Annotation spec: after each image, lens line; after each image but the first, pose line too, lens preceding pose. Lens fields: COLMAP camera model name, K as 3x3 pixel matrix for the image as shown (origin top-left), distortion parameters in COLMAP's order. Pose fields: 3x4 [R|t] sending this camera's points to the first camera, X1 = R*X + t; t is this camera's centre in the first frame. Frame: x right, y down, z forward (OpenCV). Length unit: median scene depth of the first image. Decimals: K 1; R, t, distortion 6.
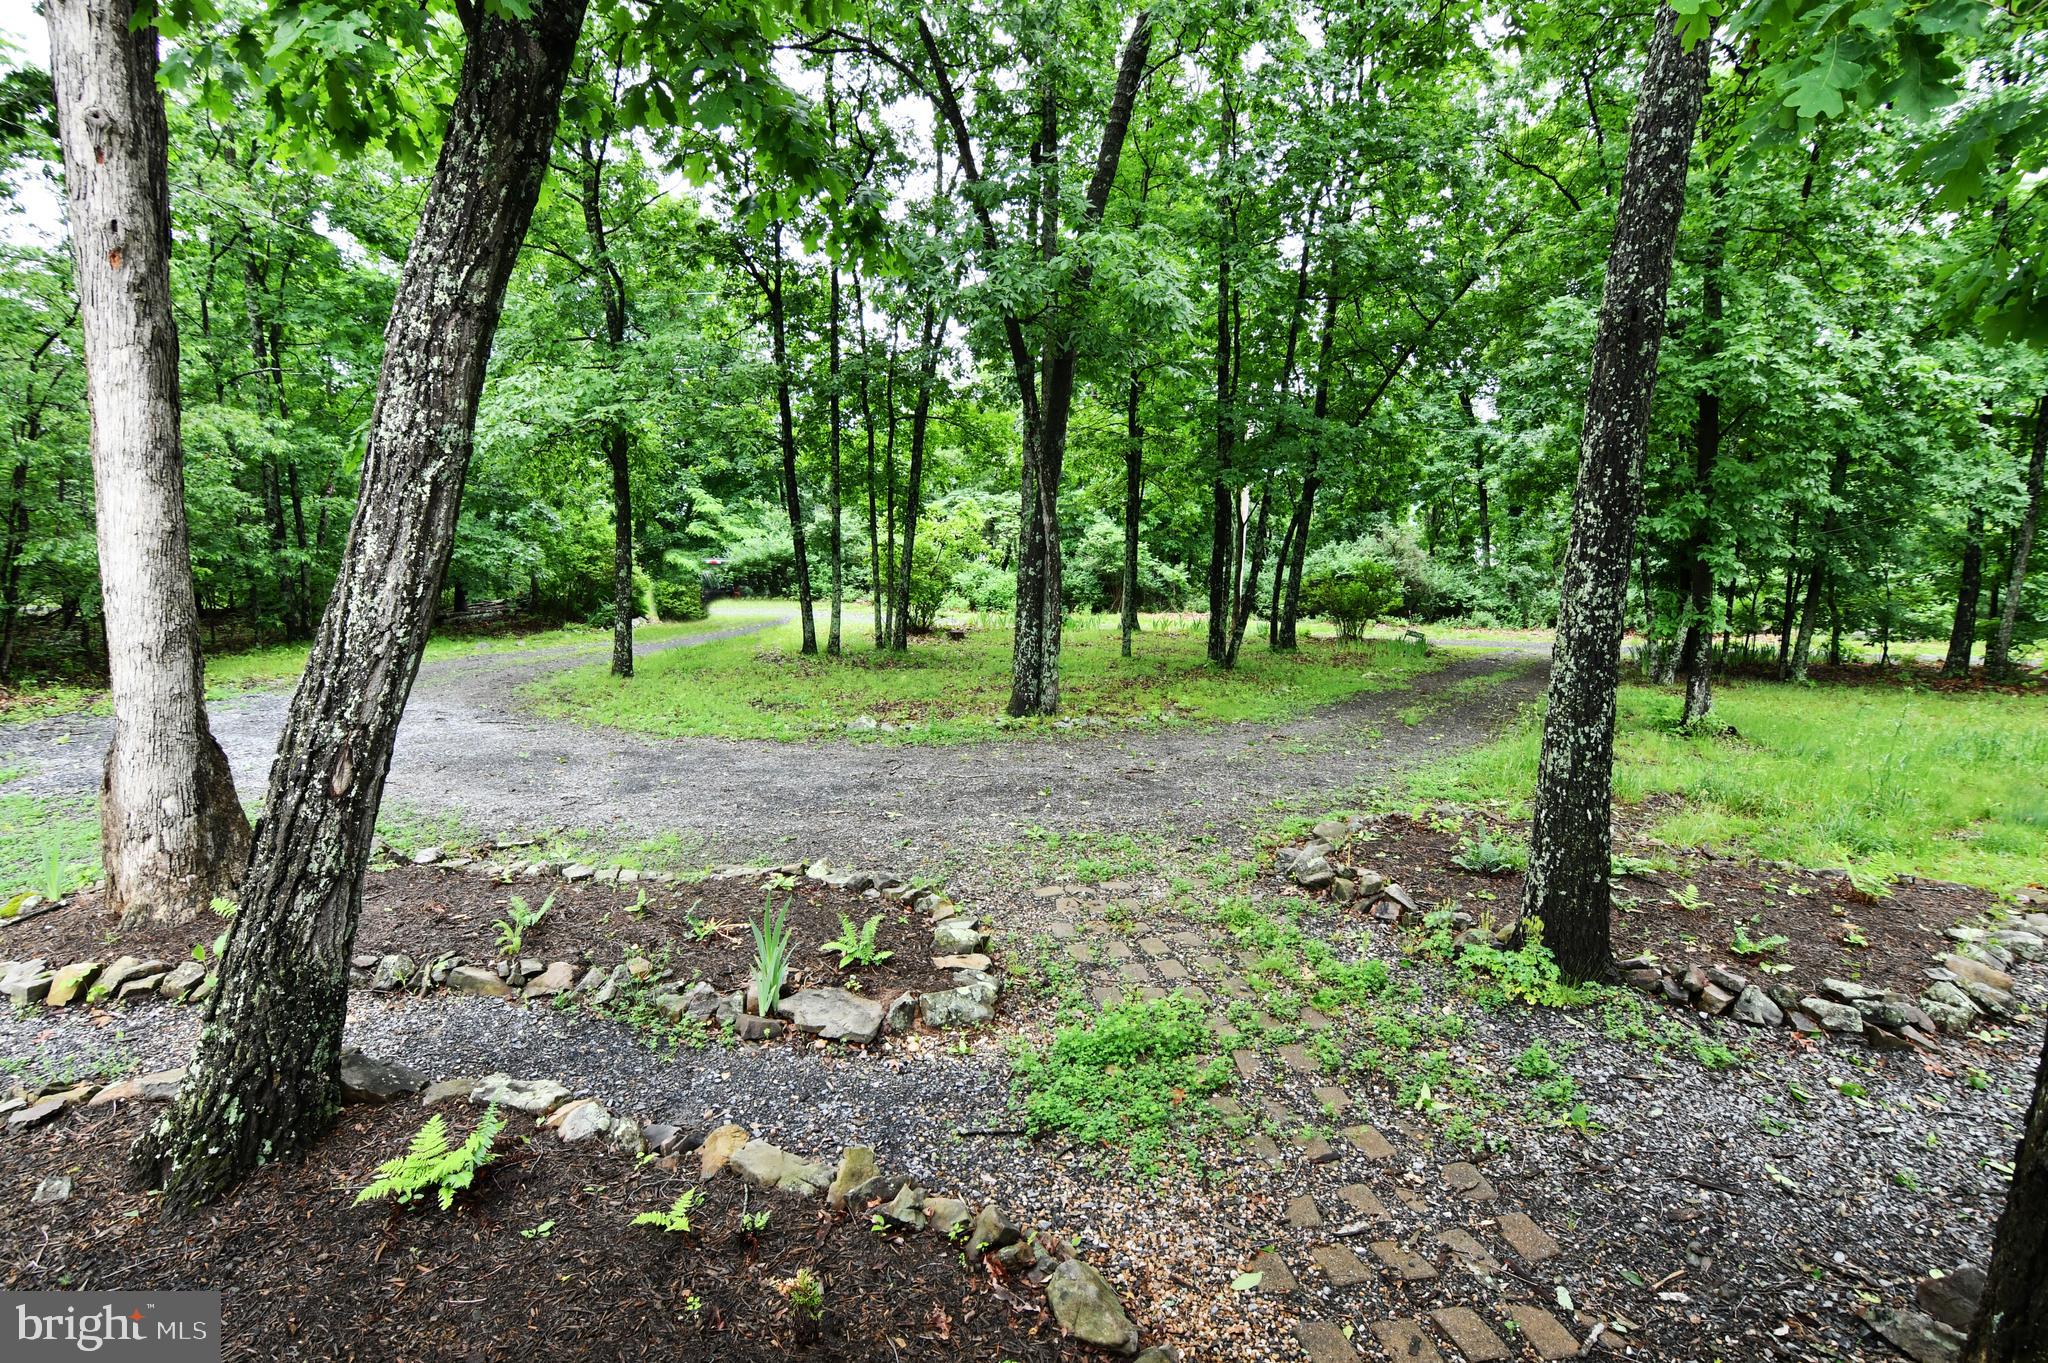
lens RADIAL K [[998.0, 0, 1015.2], [0, 998.0, 674.2], [0, 0, 1]] dist [-0.032059, 0.011032]
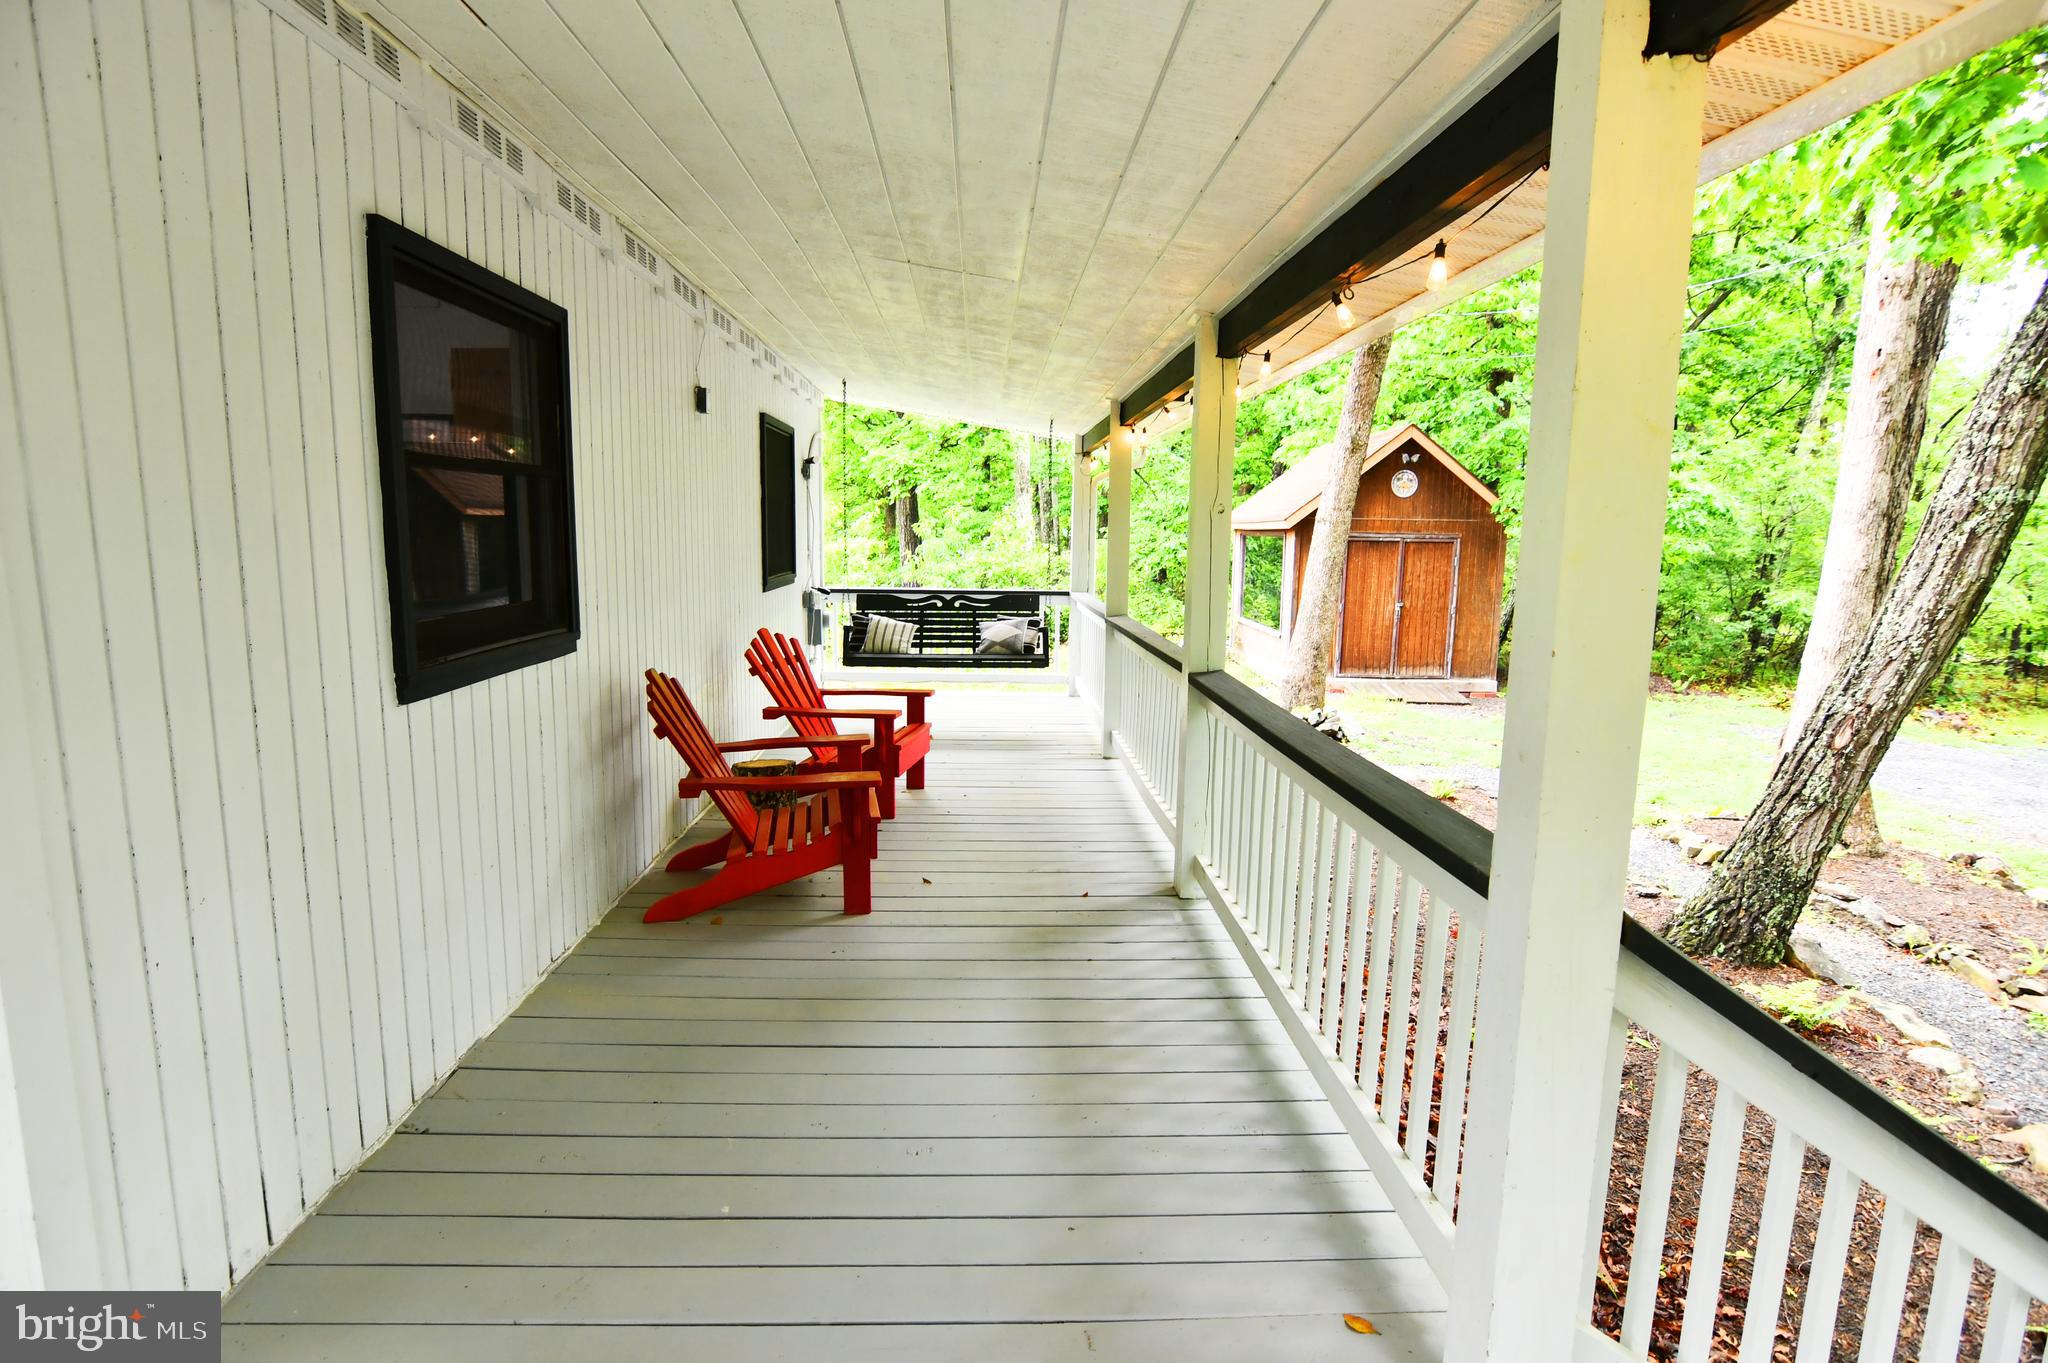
lens RADIAL K [[998.0, 0, 1023.1], [0, 998.0, 676.0], [0, 0, 1]] dist [-0.032059, 0.011032]
pose [[0.004712, 0.136017, -0.990695, 0.708395], [-0.187291, 0.973295, 0.132737, 0.052086], [0.982293, 0.184922, 0.030061, -0.226354]]
